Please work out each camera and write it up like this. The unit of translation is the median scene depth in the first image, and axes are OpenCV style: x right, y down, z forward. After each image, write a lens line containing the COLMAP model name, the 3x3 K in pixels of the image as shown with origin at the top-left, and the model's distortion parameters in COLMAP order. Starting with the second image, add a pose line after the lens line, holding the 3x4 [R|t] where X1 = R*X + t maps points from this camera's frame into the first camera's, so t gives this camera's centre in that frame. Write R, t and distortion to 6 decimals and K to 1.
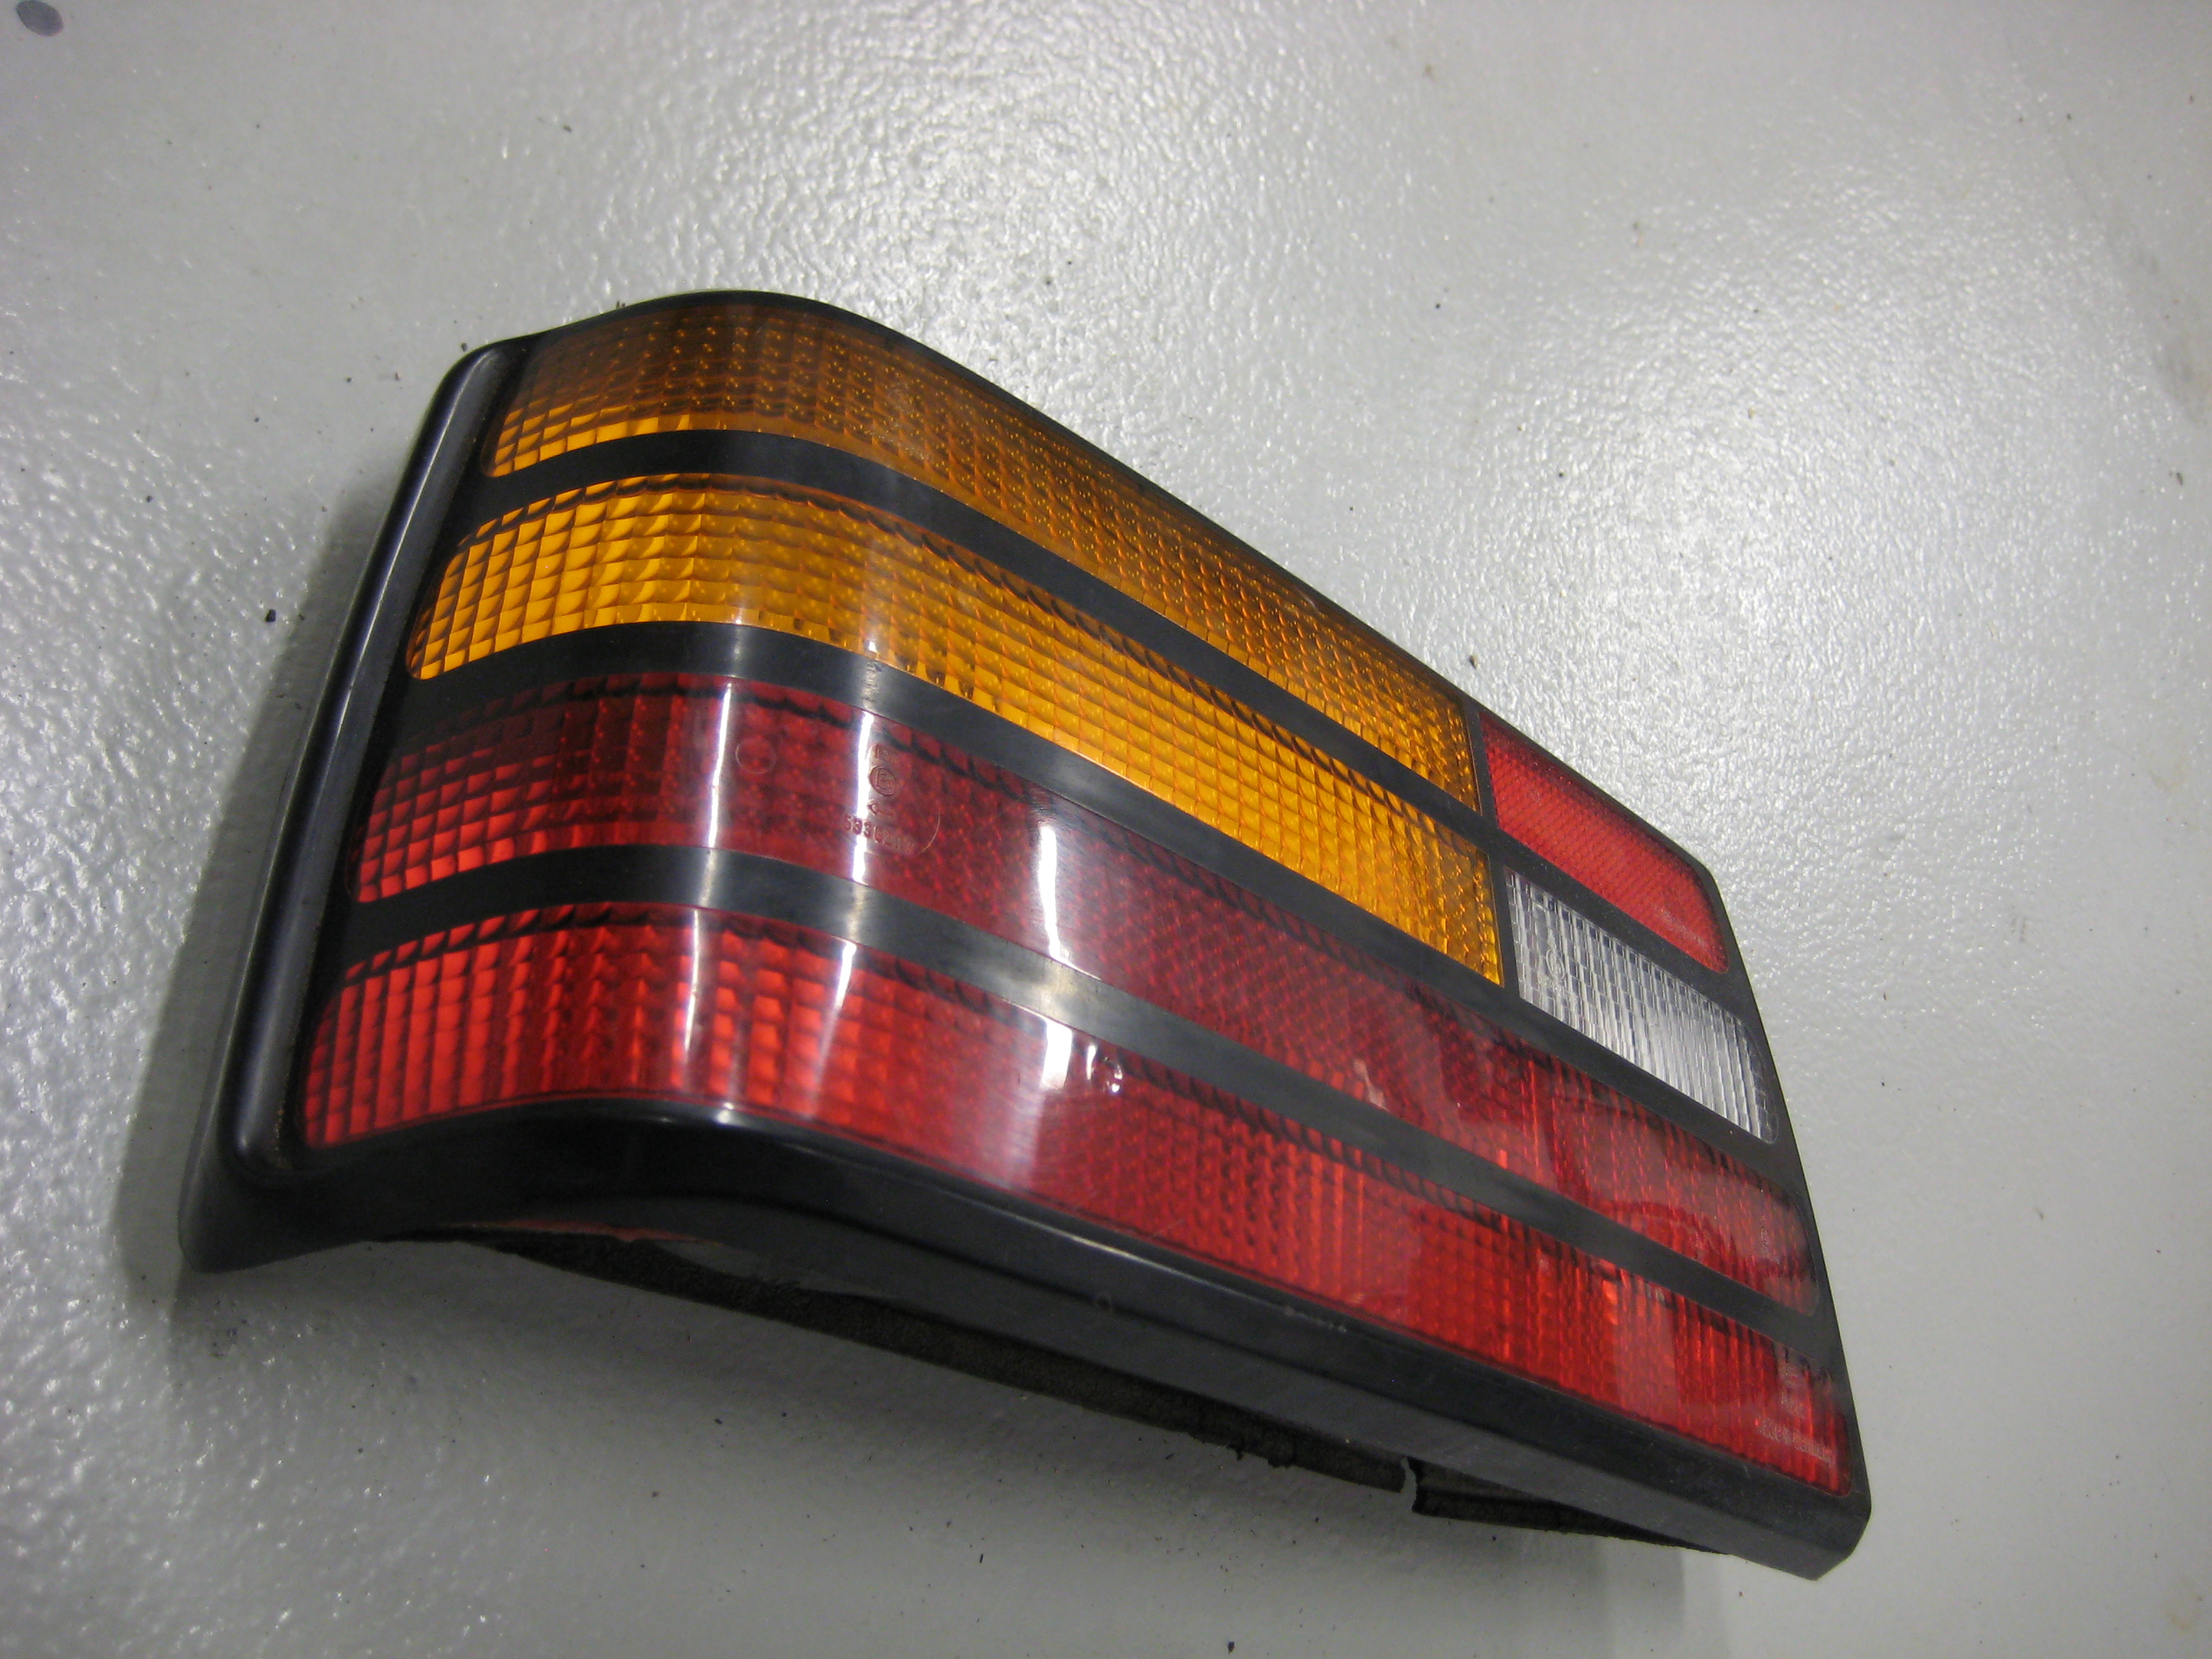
lens RADIAL K [[2361.8, 0, 1121.8], [0, 2361.8, 826.4], [0, 0, 1]] dist [-0.165972, 0.213796]
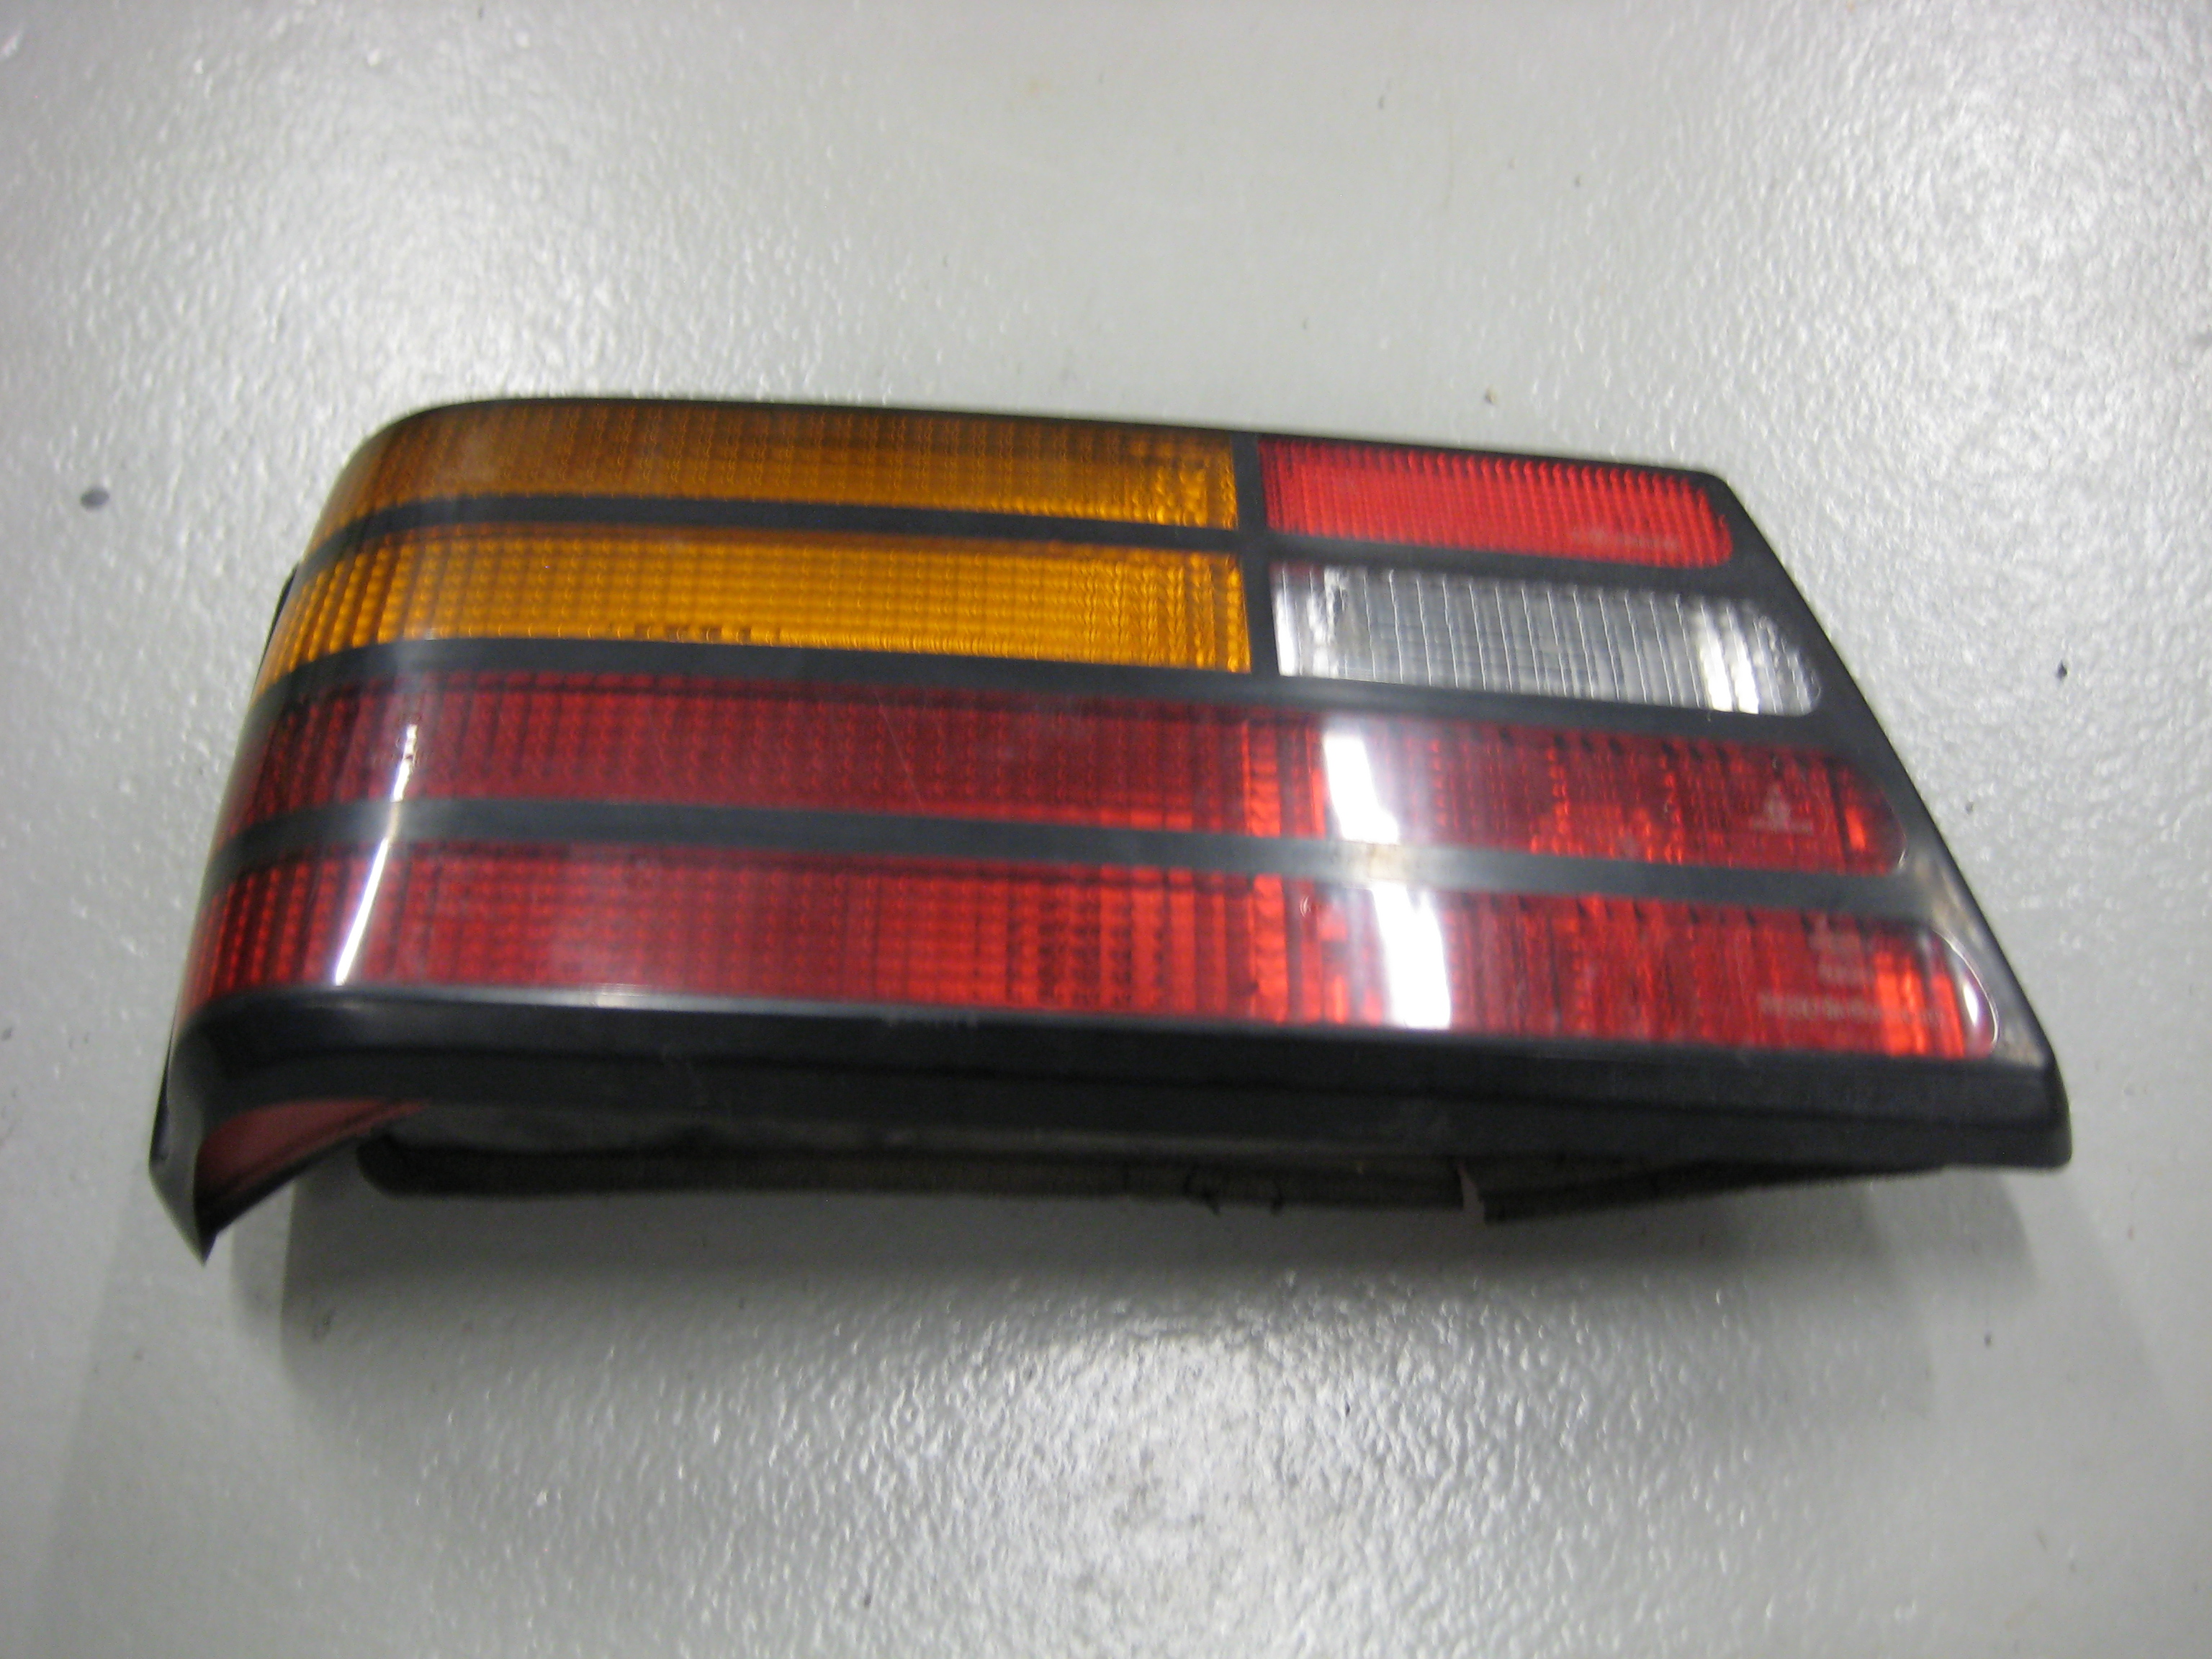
lens RADIAL K [[2361.8, 0, 1121.8], [0, 2361.8, 826.4], [0, 0, 1]] dist [-0.165972, 0.213796]
pose [[0.787152, -0.376918, -0.488186, 0.539426], [0.337387, 0.925751, -0.170749, 0.261875], [0.516297, -0.030302, 0.855873, 0.111946]]
